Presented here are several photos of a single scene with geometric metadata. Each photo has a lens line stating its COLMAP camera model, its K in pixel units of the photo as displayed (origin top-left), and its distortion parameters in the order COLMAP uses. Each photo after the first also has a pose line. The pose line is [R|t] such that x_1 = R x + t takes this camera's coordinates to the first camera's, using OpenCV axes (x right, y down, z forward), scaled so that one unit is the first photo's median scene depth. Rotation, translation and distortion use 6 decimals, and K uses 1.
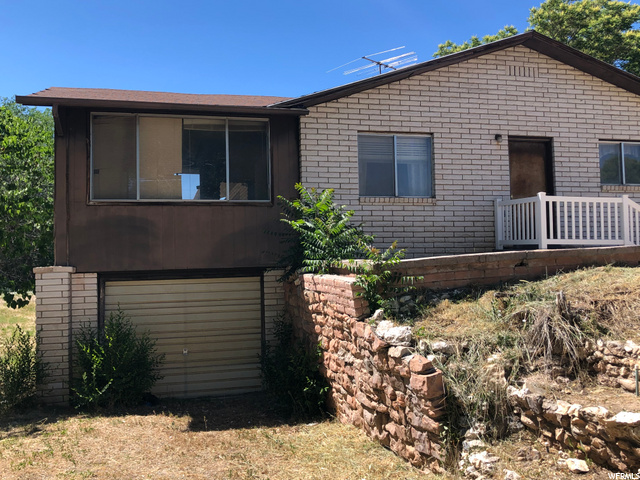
lens RADIAL K [[658.1, 0, 319.8], [0, 658.1, 238.7], [0, 0, 1]] dist [0.071447, 0.000000]
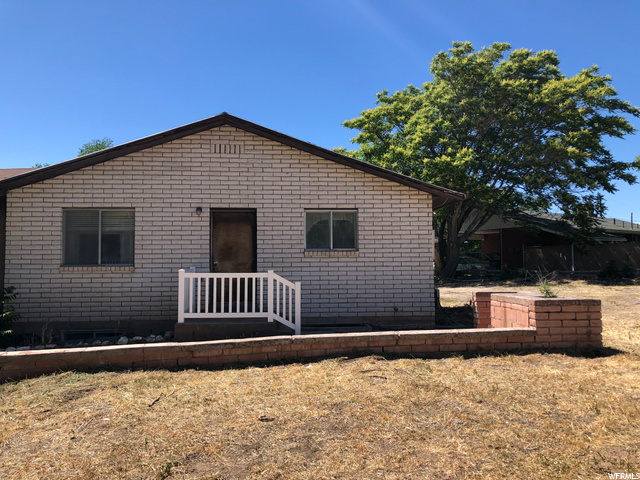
lens RADIAL K [[522.5, 0, 320.3], [0, 522.5, 241.4], [0, 0, 1]] dist [0.062972, -0.003964]
pose [[0.982309, 0.003716, -0.187228, 0.636419], [-0.000921, 0.999887, 0.015017, -0.114289], [0.187263, -0.014579, 0.982202, 0.176861]]
